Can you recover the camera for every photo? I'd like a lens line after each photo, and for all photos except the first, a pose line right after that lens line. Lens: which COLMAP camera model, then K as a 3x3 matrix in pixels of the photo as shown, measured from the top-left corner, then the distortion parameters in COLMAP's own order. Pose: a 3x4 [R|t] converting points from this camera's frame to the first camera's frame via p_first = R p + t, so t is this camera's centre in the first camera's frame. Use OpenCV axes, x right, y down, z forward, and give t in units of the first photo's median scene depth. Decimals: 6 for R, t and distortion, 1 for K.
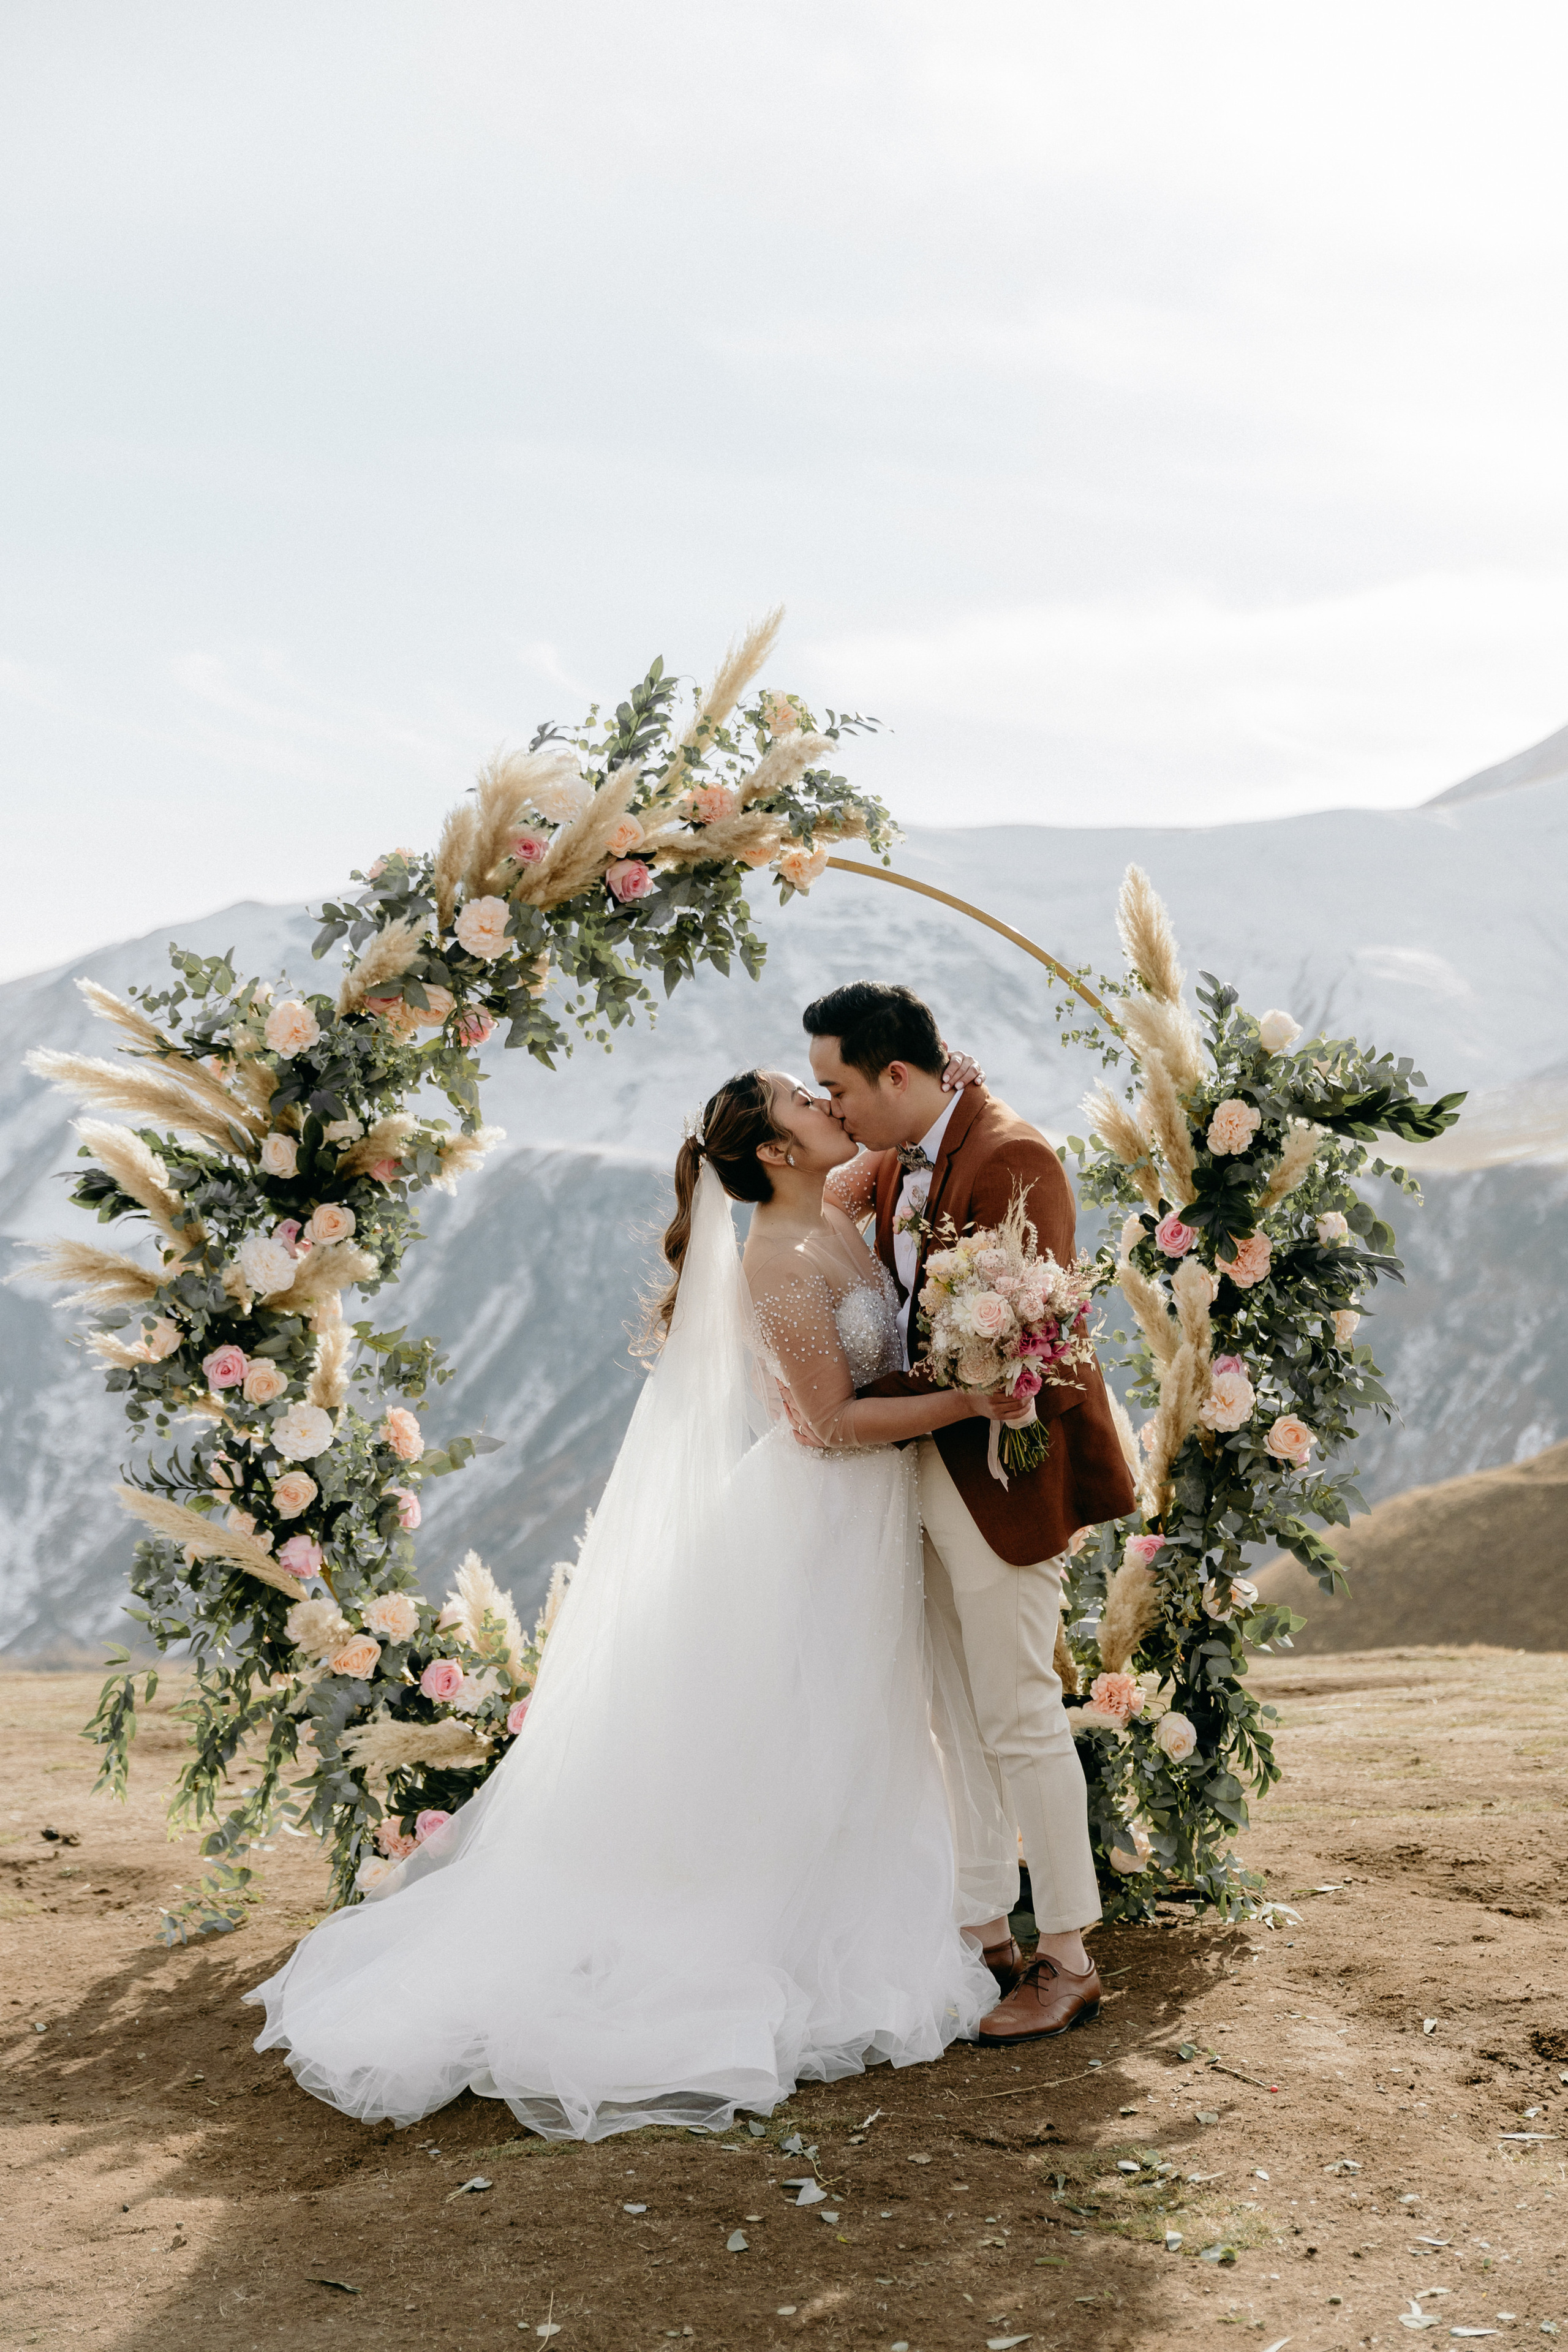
lens RADIAL K [[2998.6, 0, 788.1], [0, 2998.6, 1153.7], [0, 0, 1]] dist [0.001215, 0.000000]
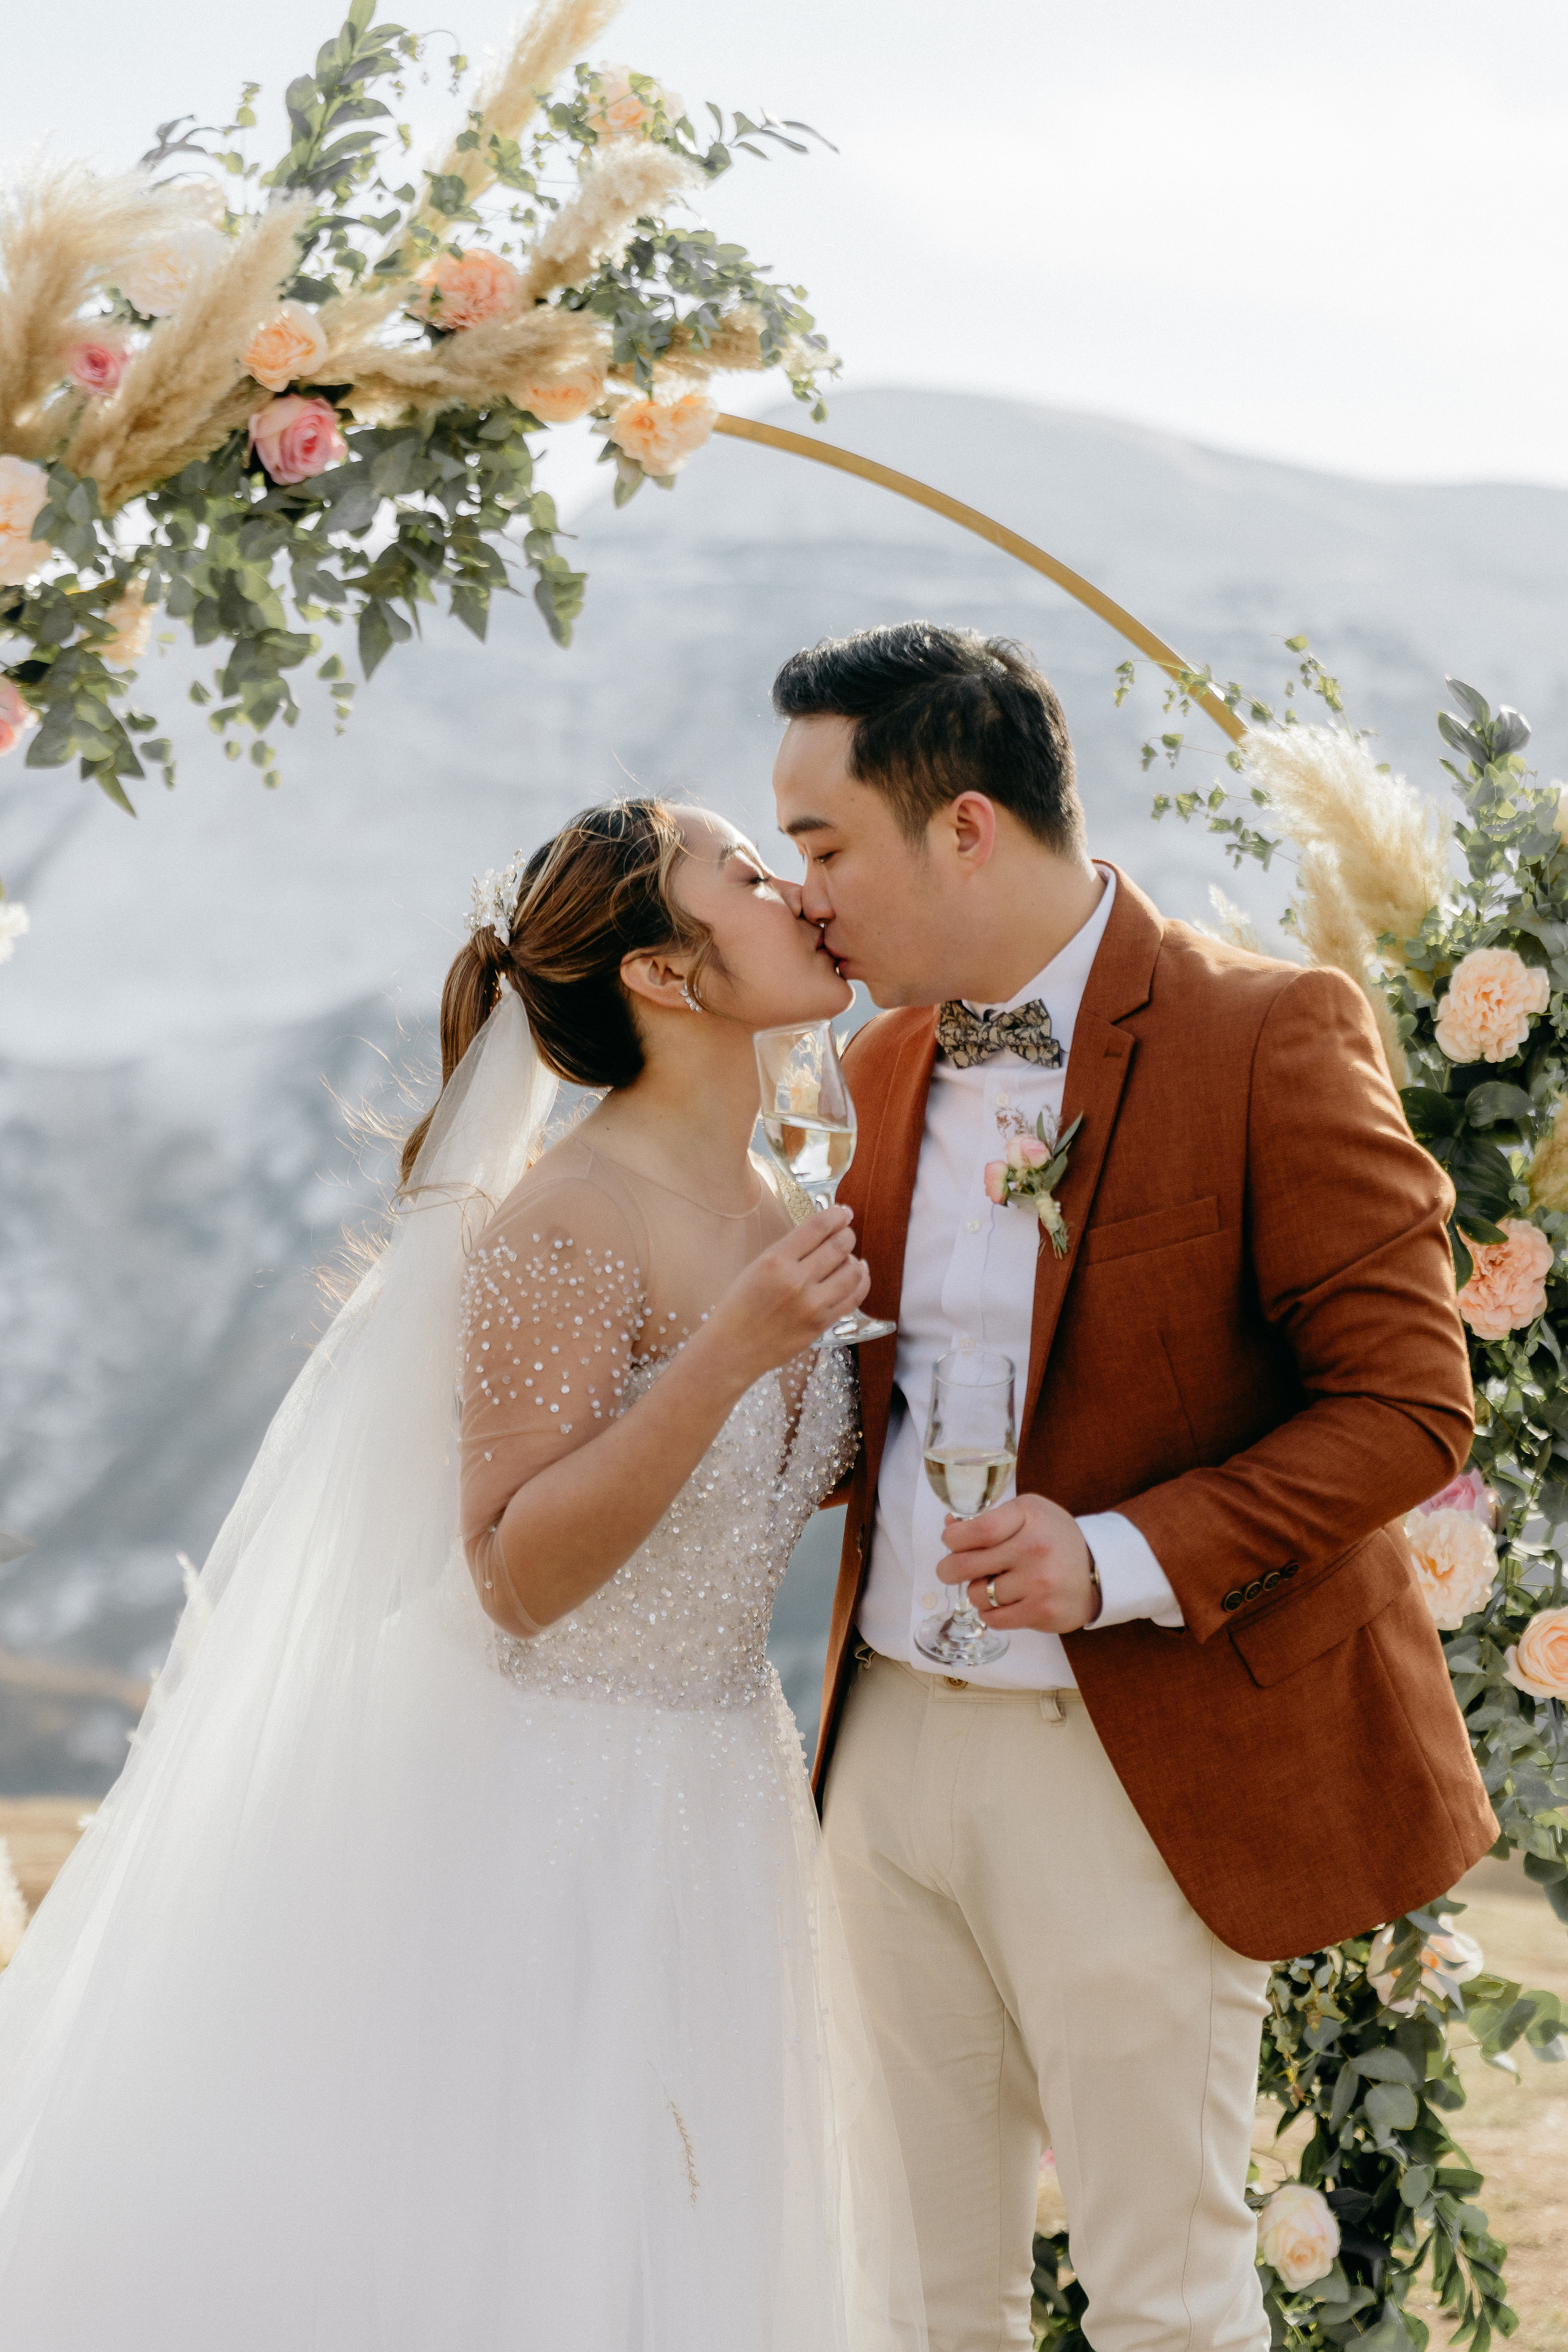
lens RADIAL K [[4519.0, 0, 770.8], [0, 4519.0, 1169.1], [0, 0, 1]] dist [0.035969, 0.000000]
pose [[0.995462, 0.057644, -0.075710, 0.088588], [-0.054073, 0.997363, 0.048402, -0.011515], [0.078300, -0.044088, 0.995954, 0.258512]]
